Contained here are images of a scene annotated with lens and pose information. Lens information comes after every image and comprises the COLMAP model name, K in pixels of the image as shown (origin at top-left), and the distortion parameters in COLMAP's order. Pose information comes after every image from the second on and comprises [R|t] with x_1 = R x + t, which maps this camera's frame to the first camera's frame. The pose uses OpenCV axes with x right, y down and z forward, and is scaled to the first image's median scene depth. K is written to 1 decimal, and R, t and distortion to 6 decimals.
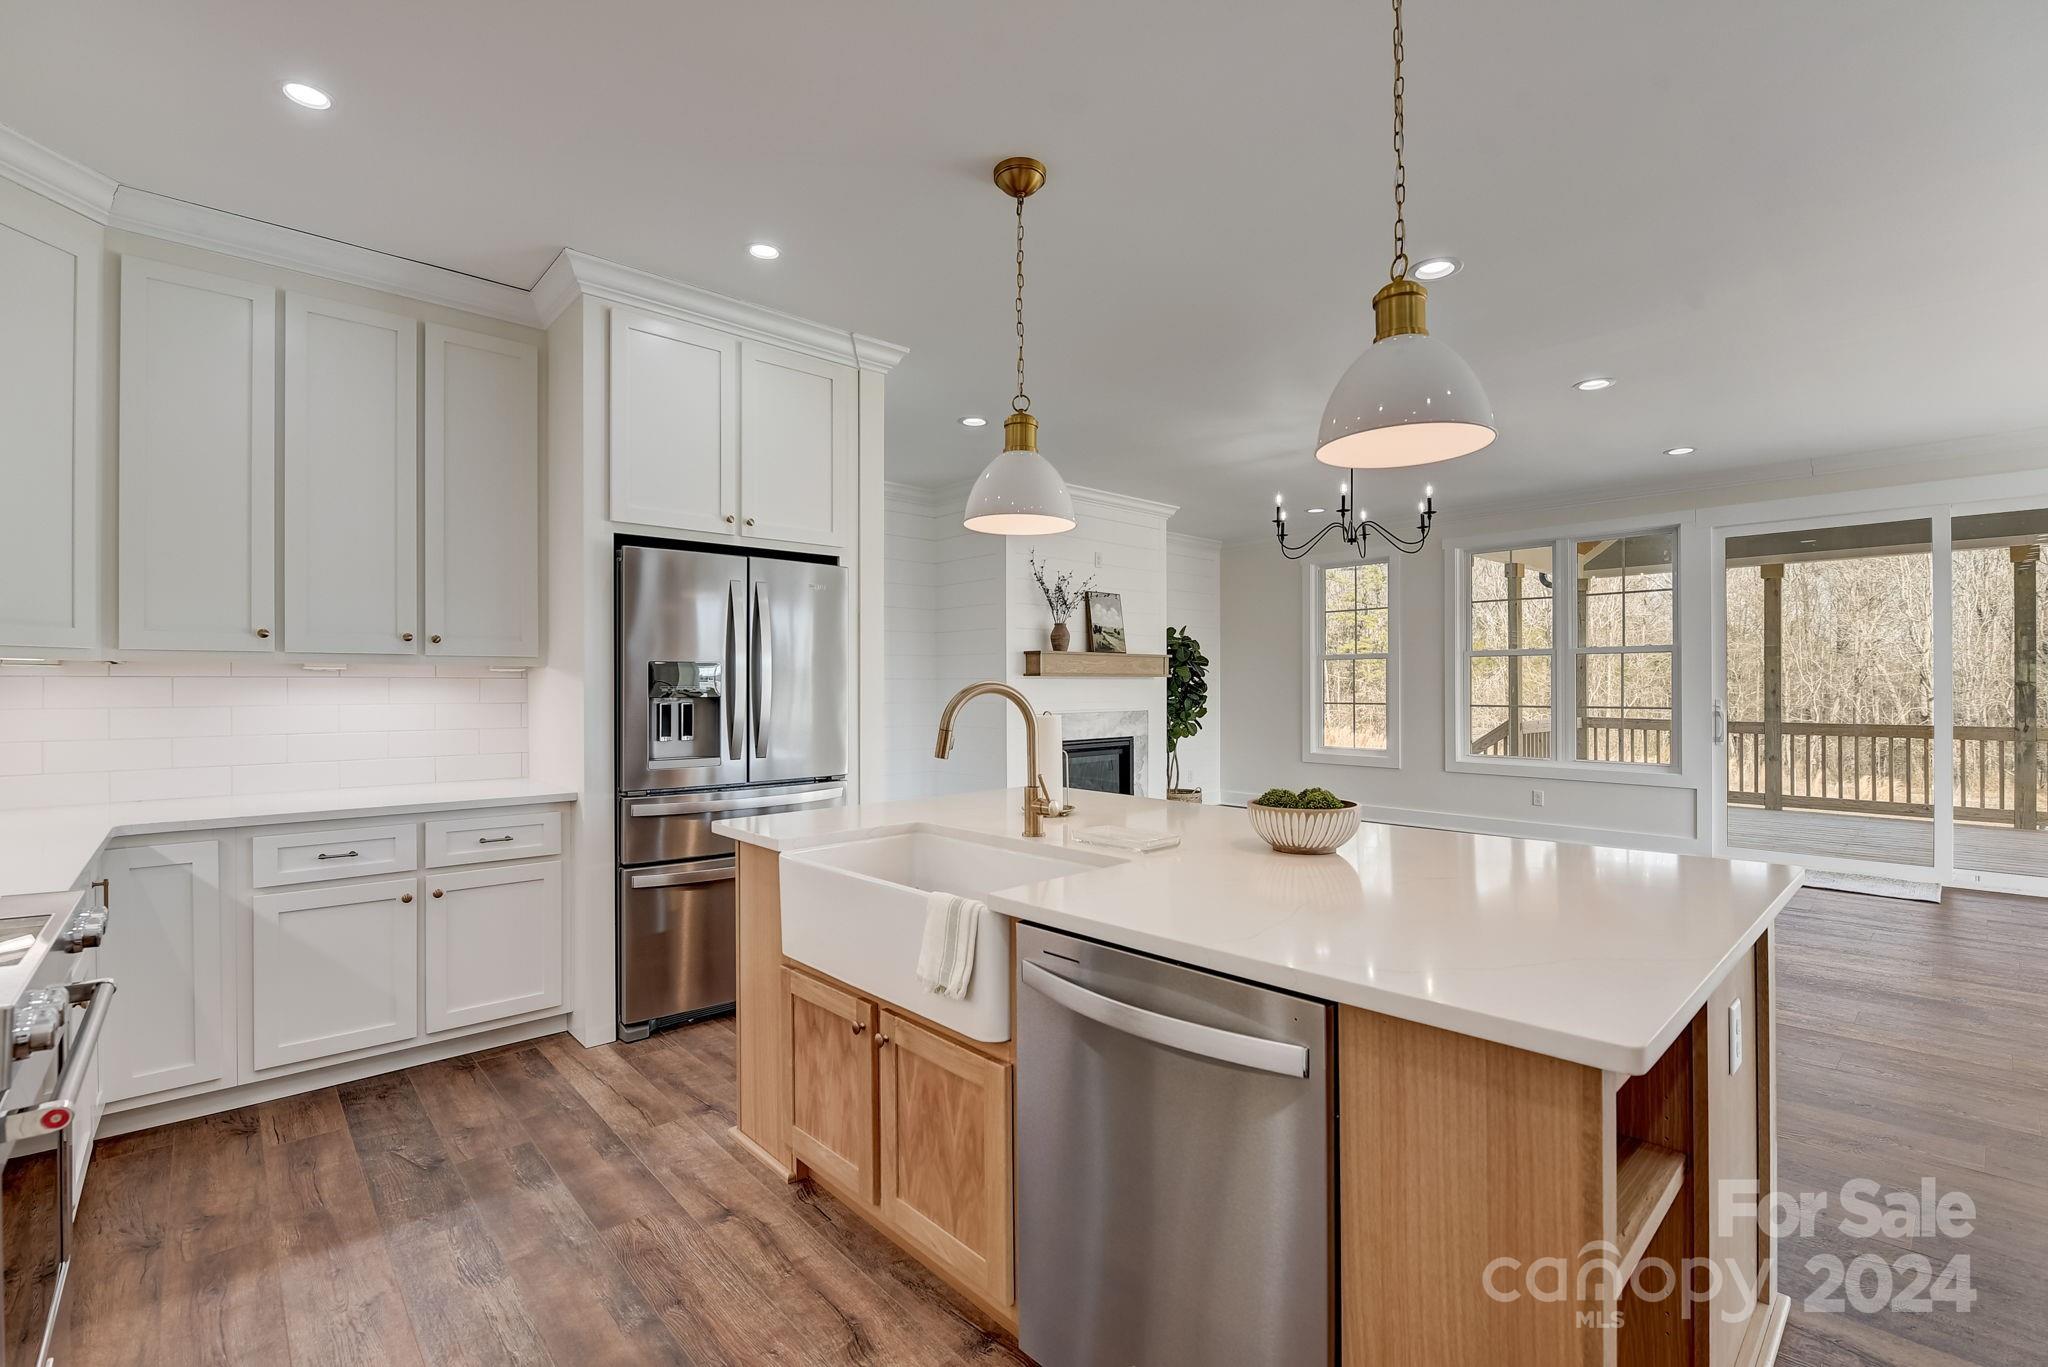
lens RADIAL K [[876.3, 0, 1018.7], [0, 876.3, 685.7], [0, 0, 1]] dist [-0.020113, -0.000312]
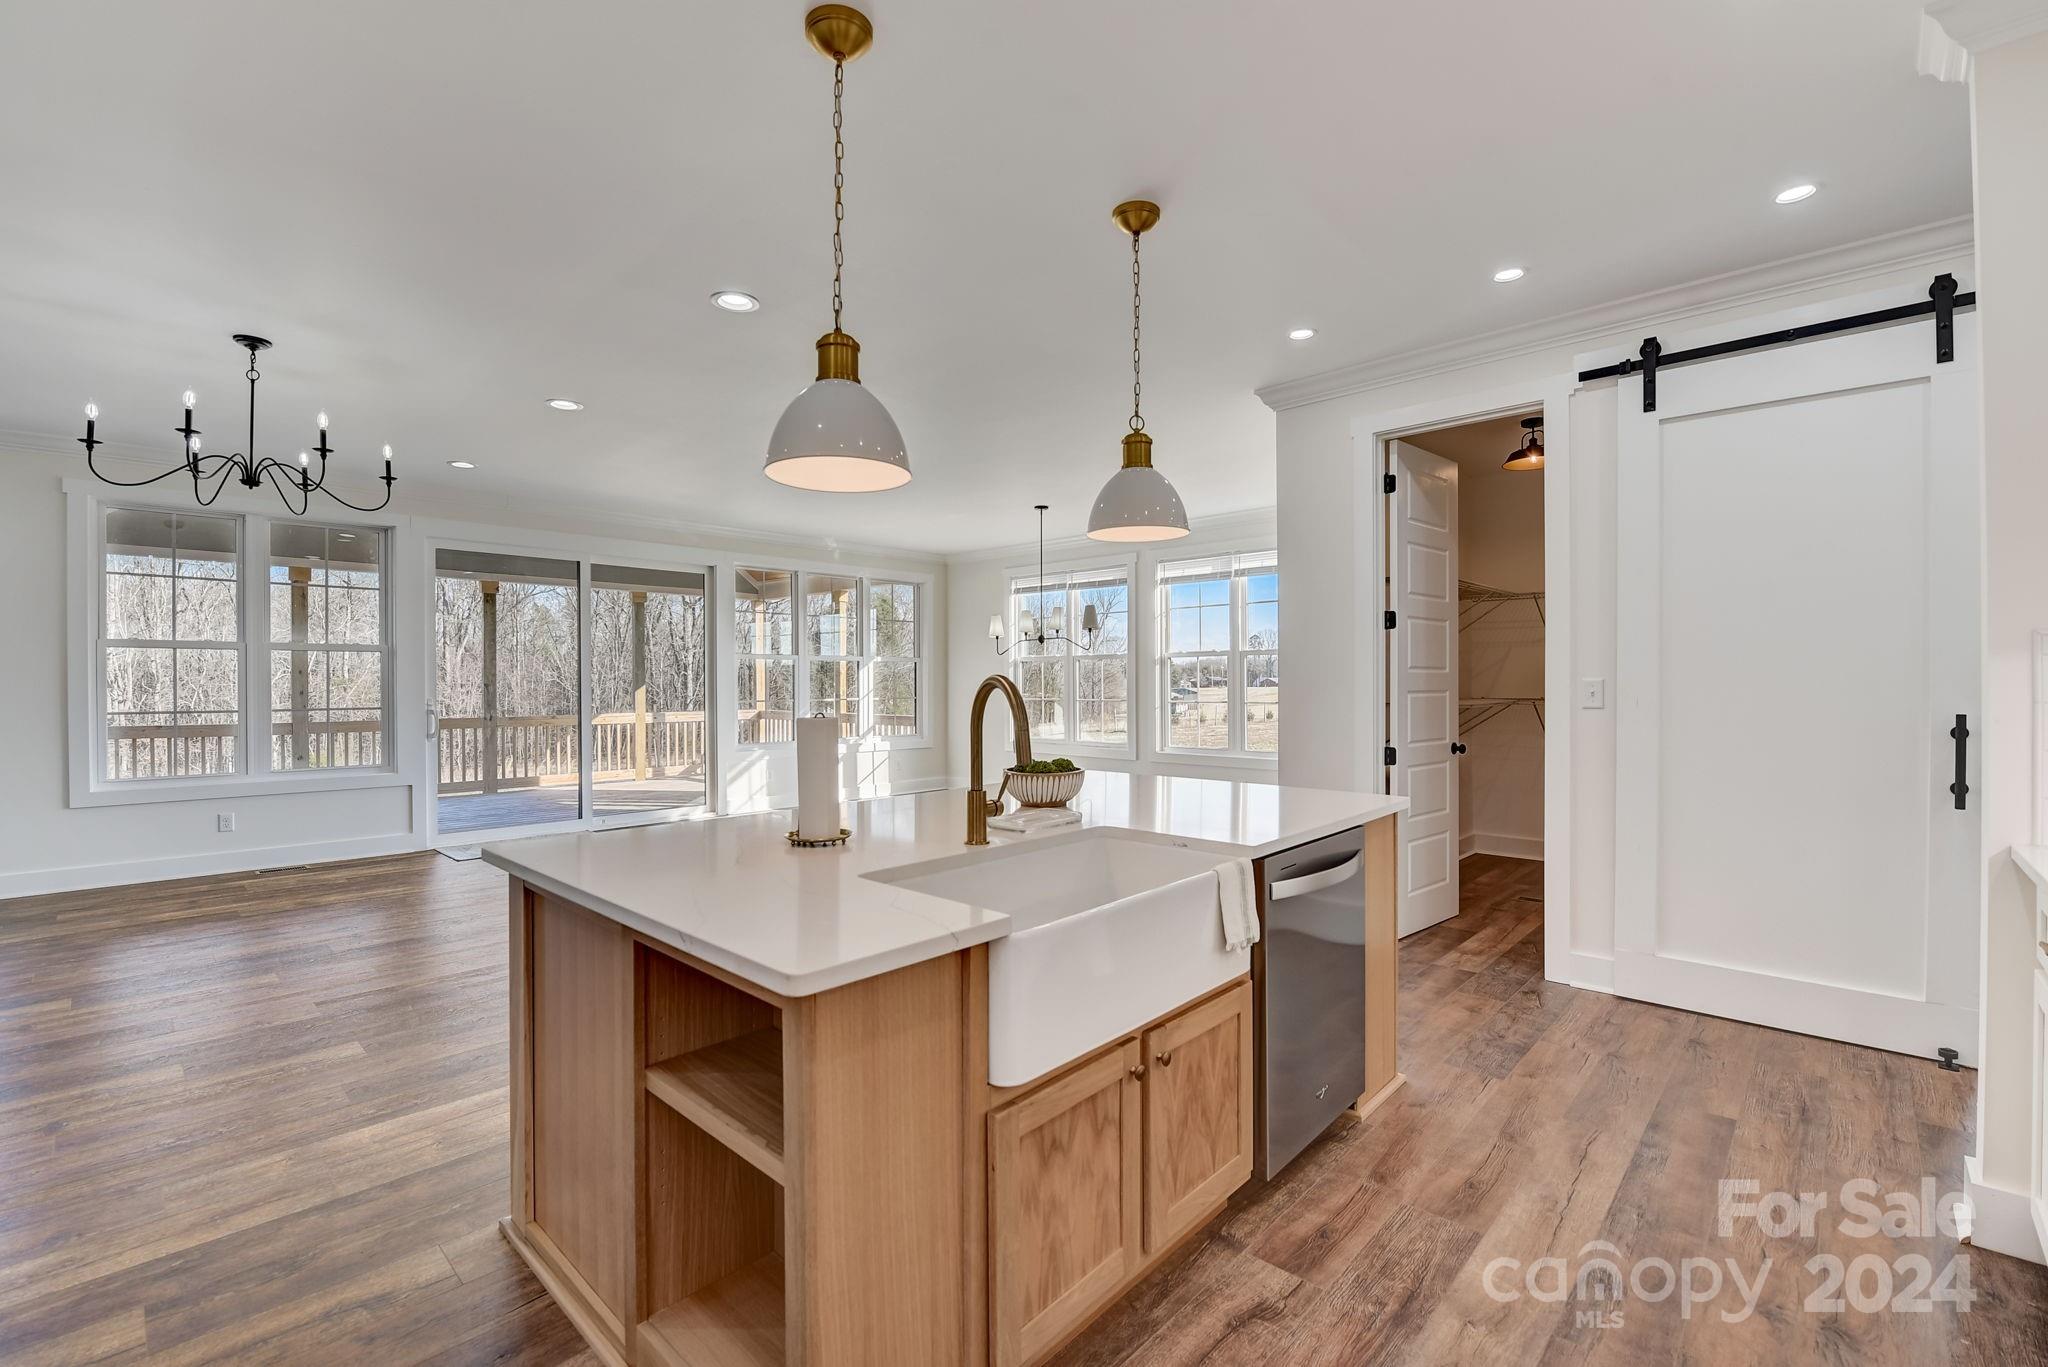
lens RADIAL K [[876.3, 0, 1018.7], [0, 876.3, 685.7], [0, 0, 1]] dist [-0.020113, -0.000312]
pose [[-0.061127, -0.000585, 0.998130, -0.408802], [0.003517, 0.999993, 0.000802, 0.001988], [-0.998124, 0.003559, -0.061125, 0.458480]]
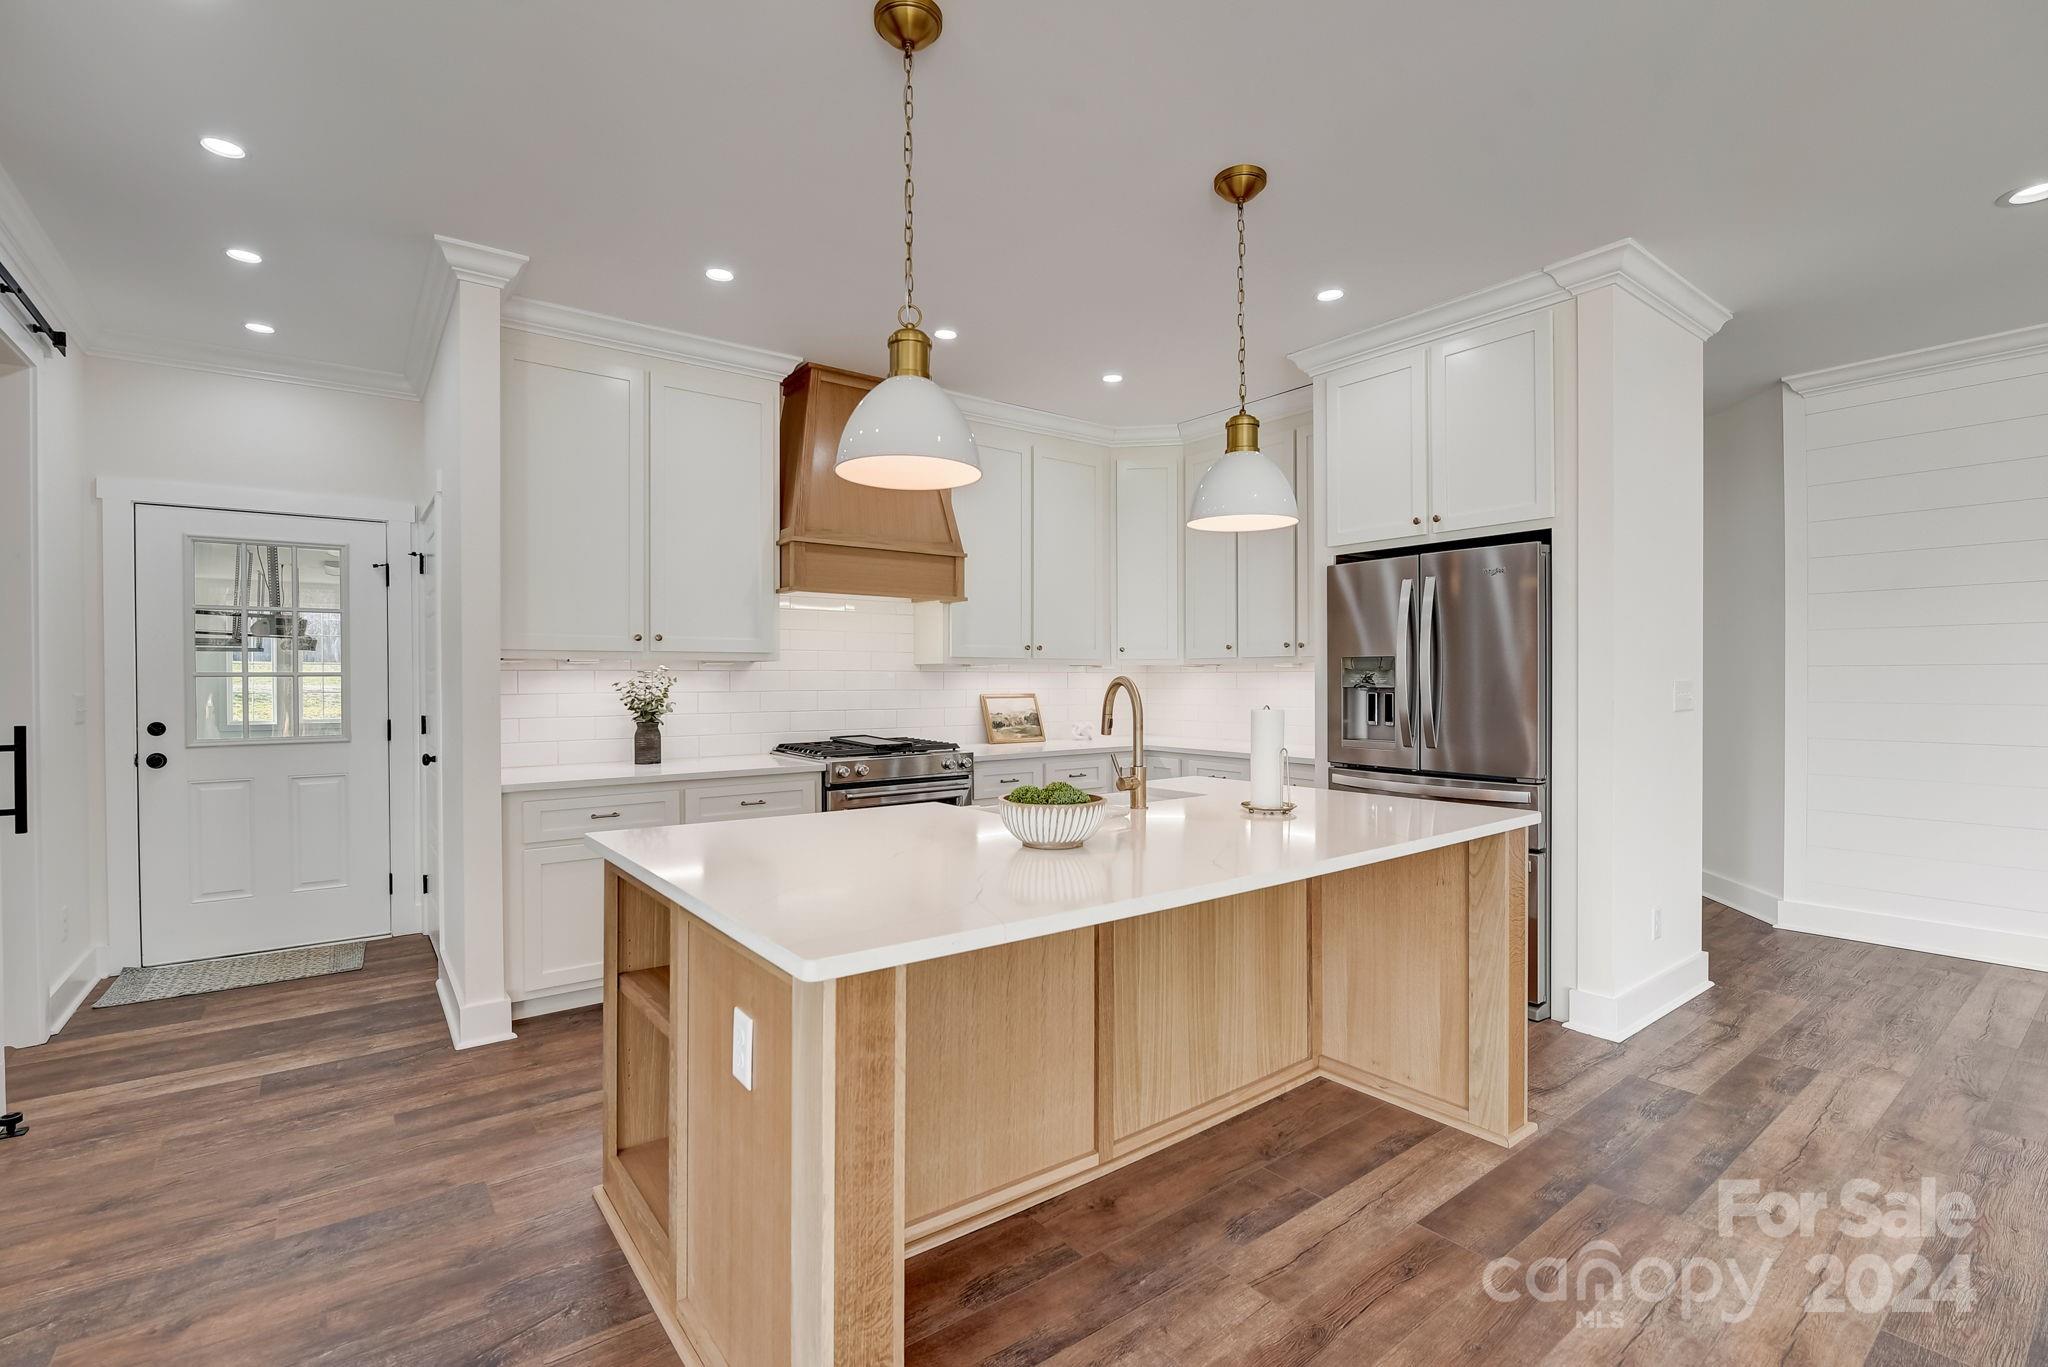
lens RADIAL K [[850.0, 0, 1024.0], [0, 850.0, 683.5], [0, 0, 1]] dist [-0.011411, -0.002338]
pose [[-0.115647, 0.015194, -0.993174, 0.530380], [0.004230, 0.999881, 0.014804, -0.007090], [0.993281, -0.002490, -0.115698, 0.444135]]
